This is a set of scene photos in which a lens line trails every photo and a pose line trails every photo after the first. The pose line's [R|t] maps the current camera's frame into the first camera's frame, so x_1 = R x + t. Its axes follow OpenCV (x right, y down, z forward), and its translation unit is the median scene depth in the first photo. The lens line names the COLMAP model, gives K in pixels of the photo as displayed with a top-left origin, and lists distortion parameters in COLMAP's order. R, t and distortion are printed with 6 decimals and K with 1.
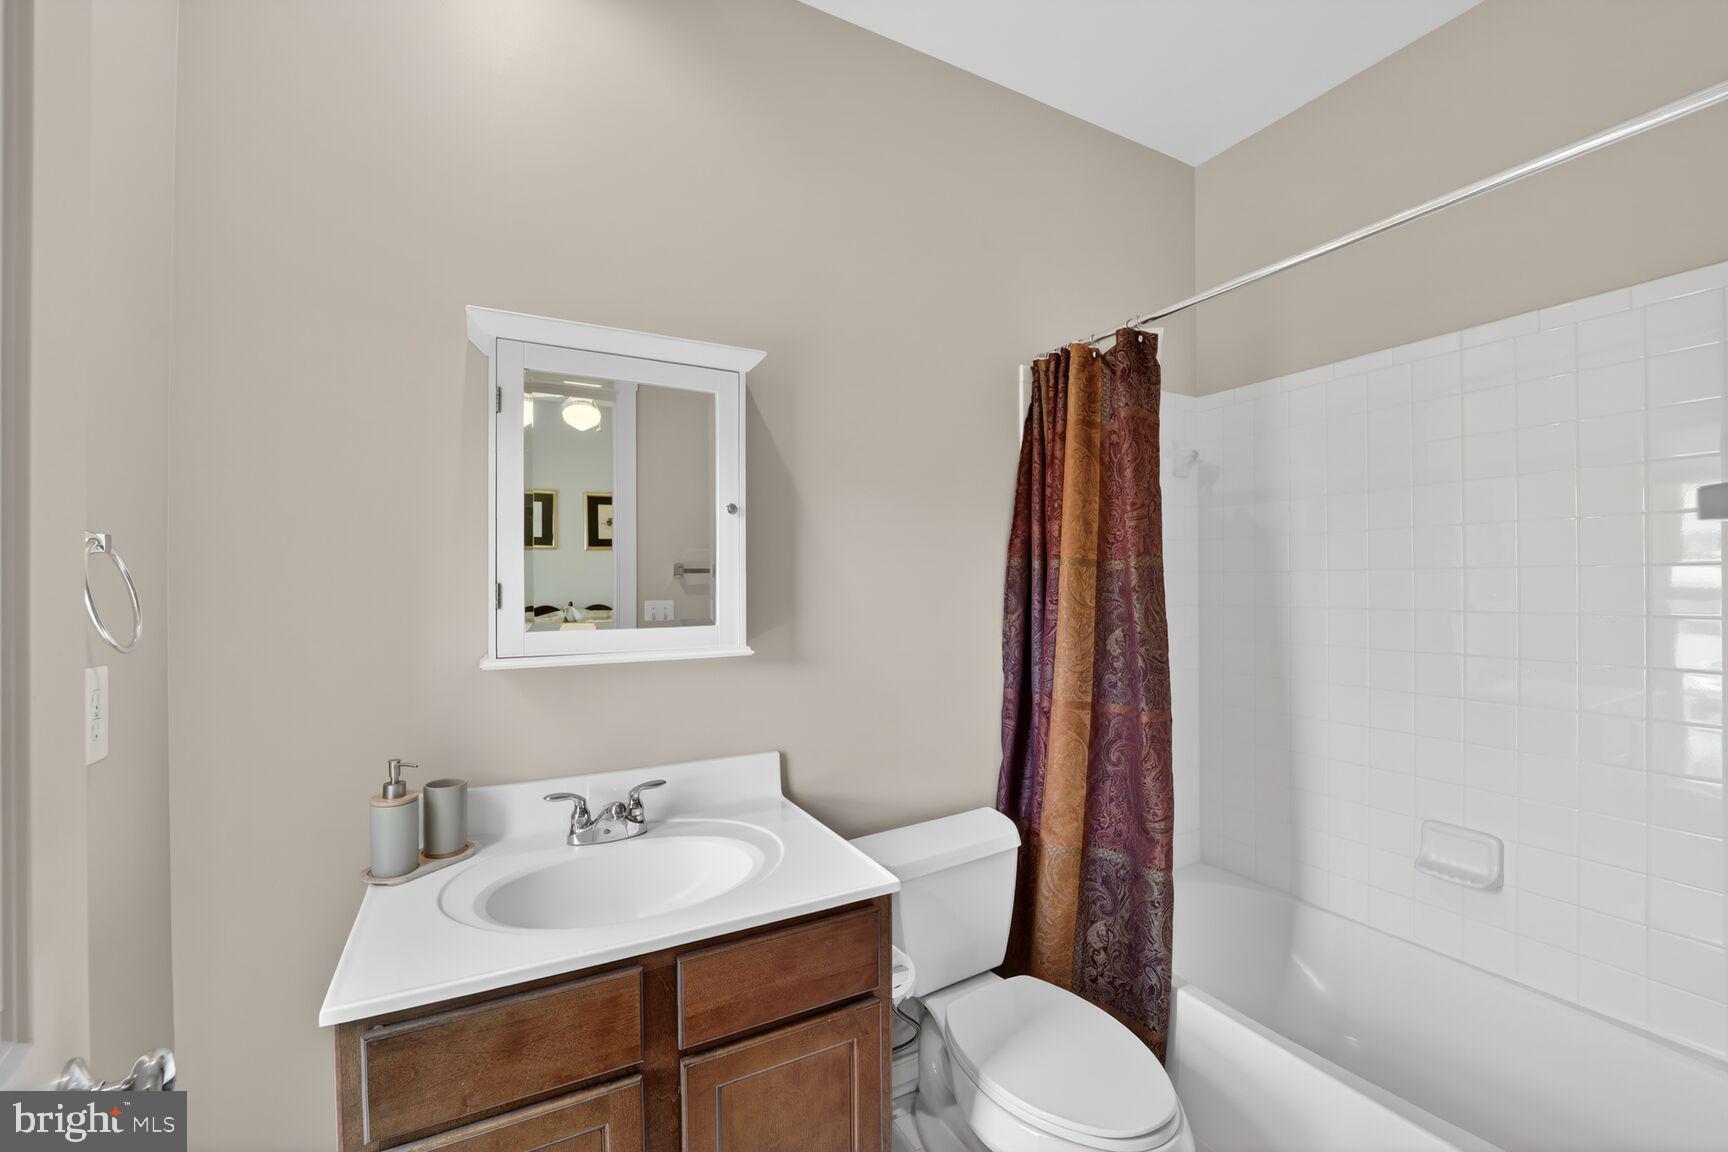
lens RADIAL K [[703.4, 0, 868.9], [0, 703.4, 581.4], [0, 0, 1]] dist [-0.025398, 0.000369]
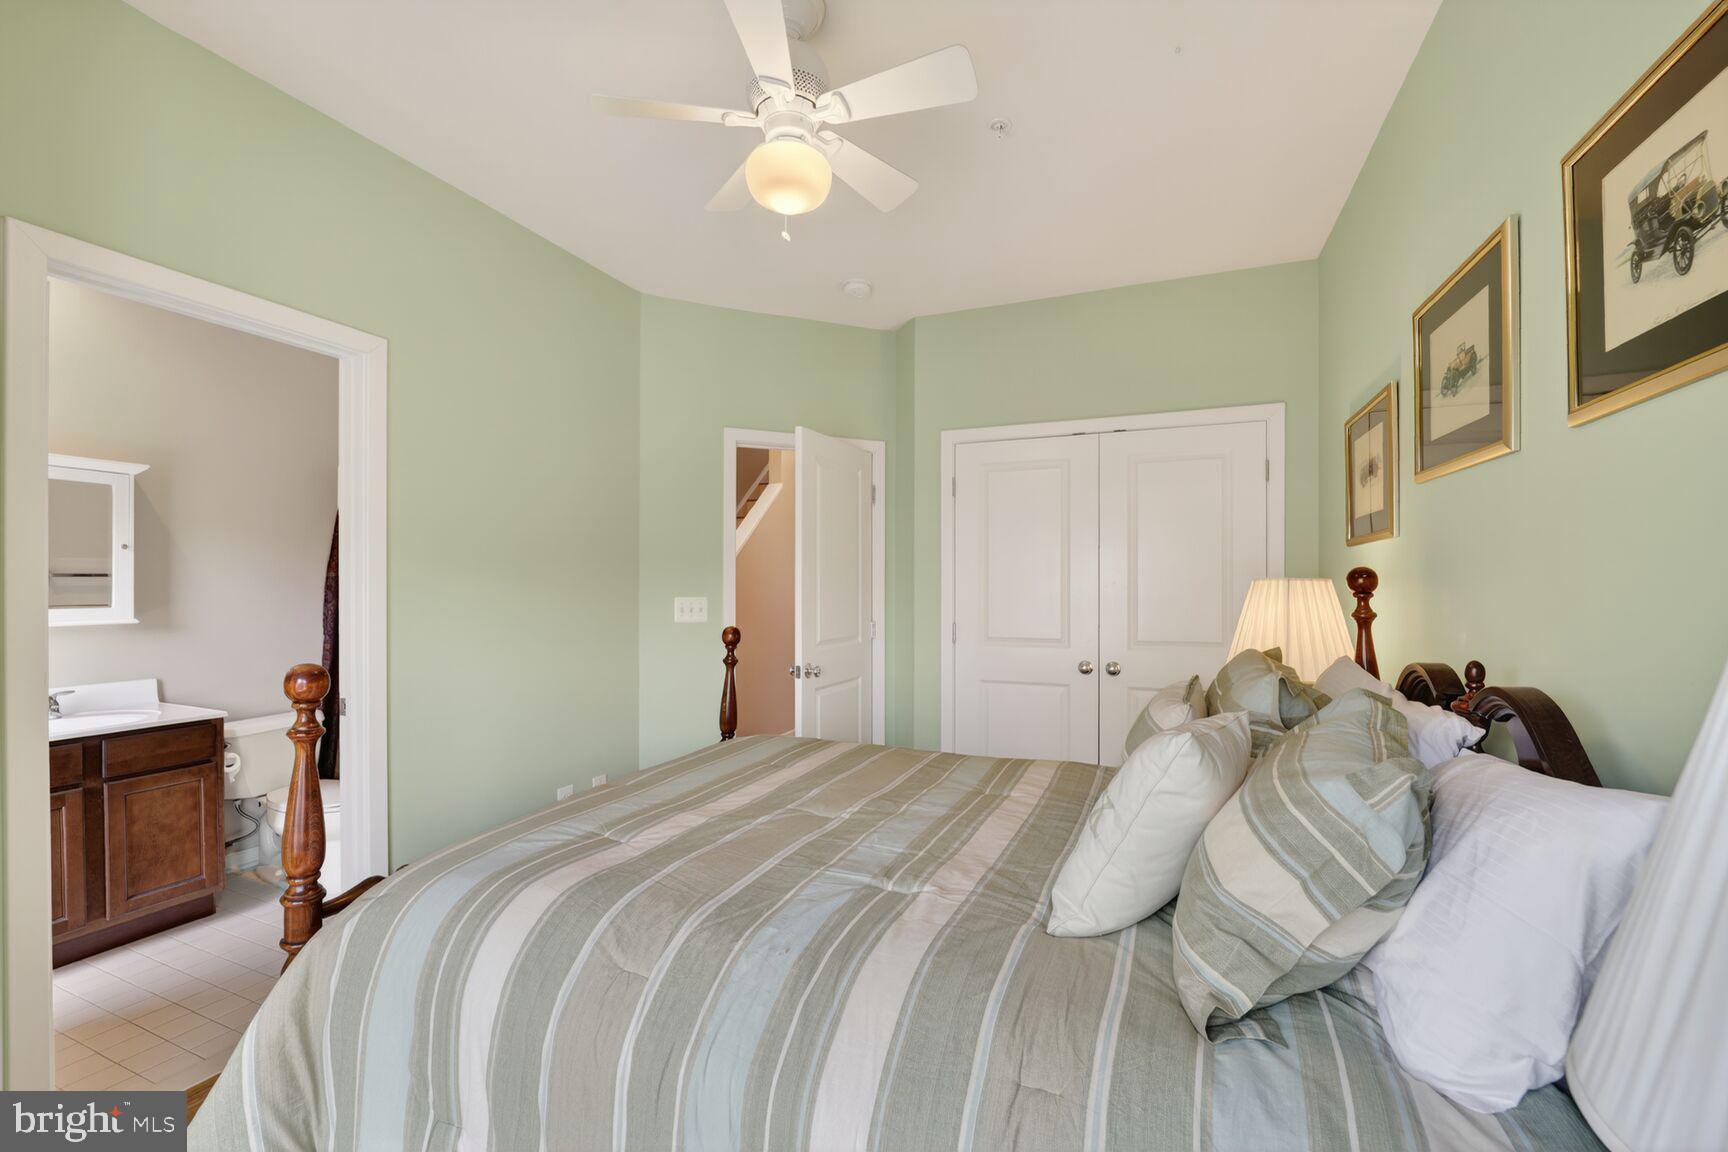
lens RADIAL K [[703.4, 0, 864.5], [0, 703.4, 587.7], [0, 0, 1]] dist [-0.025398, 0.000369]
pose [[0.775939, 0.003800, 0.630796, 0.200595], [-0.006368, 0.999978, 0.001811, -0.007367], [-0.630776, -0.005422, 0.775946, -1.745686]]
